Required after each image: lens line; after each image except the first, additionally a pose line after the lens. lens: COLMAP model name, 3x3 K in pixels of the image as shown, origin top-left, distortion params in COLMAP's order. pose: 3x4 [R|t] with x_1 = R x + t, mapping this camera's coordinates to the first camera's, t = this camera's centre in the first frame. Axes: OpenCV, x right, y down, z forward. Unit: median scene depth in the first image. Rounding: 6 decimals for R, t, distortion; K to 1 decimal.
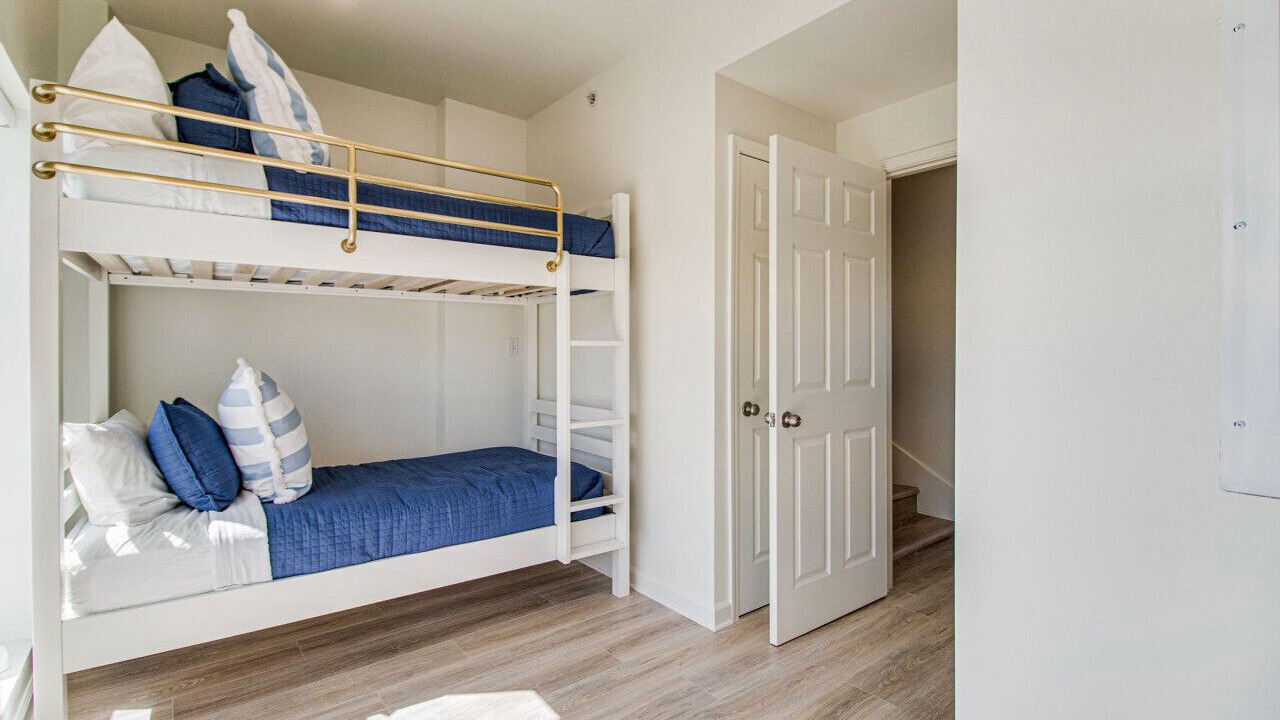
lens RADIAL K [[575.9, 0, 632.6], [0, 575.9, 344.0], [0, 0, 1]] dist [-0.000881, -0.000678]
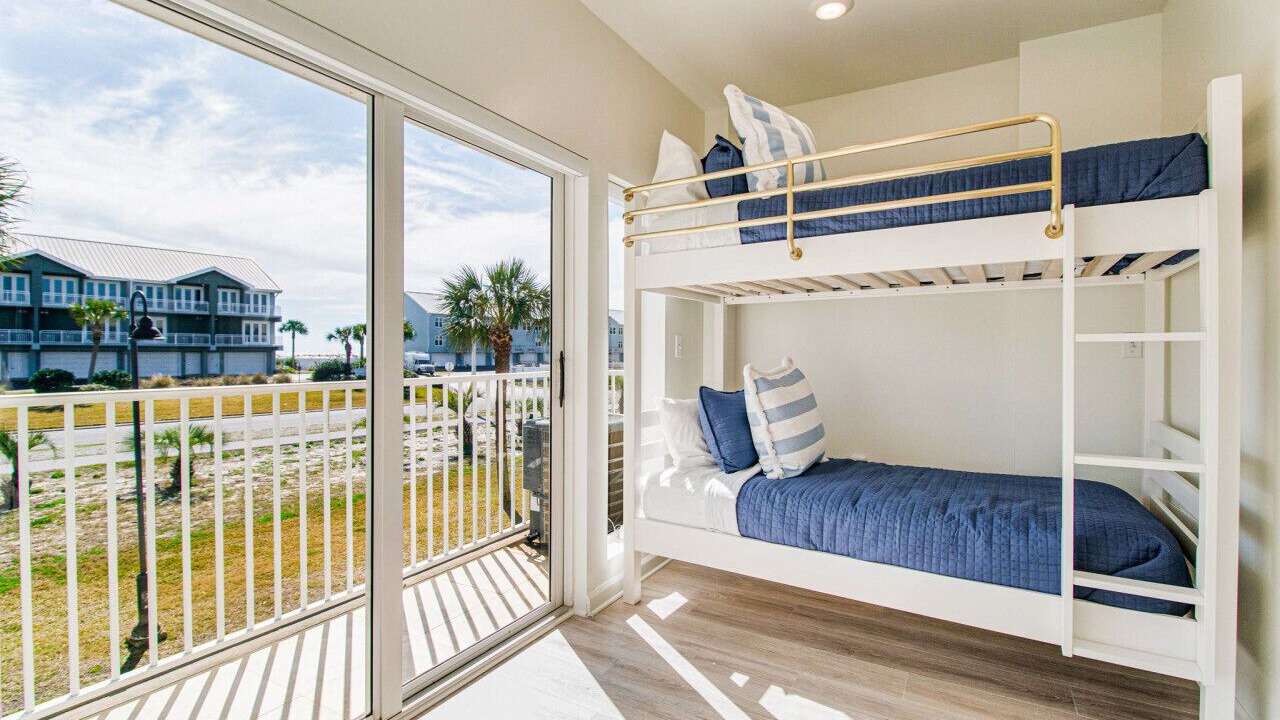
lens RADIAL K [[575.9, 0, 632.6], [0, 575.9, 344.0], [0, 0, 1]] dist [-0.000881, -0.000678]
pose [[0.359481, -0.013236, -0.933059, 0.406155], [0.015517, 0.999846, -0.008205, 0.004025], [0.933024, -0.011529, 0.359631, 0.311798]]
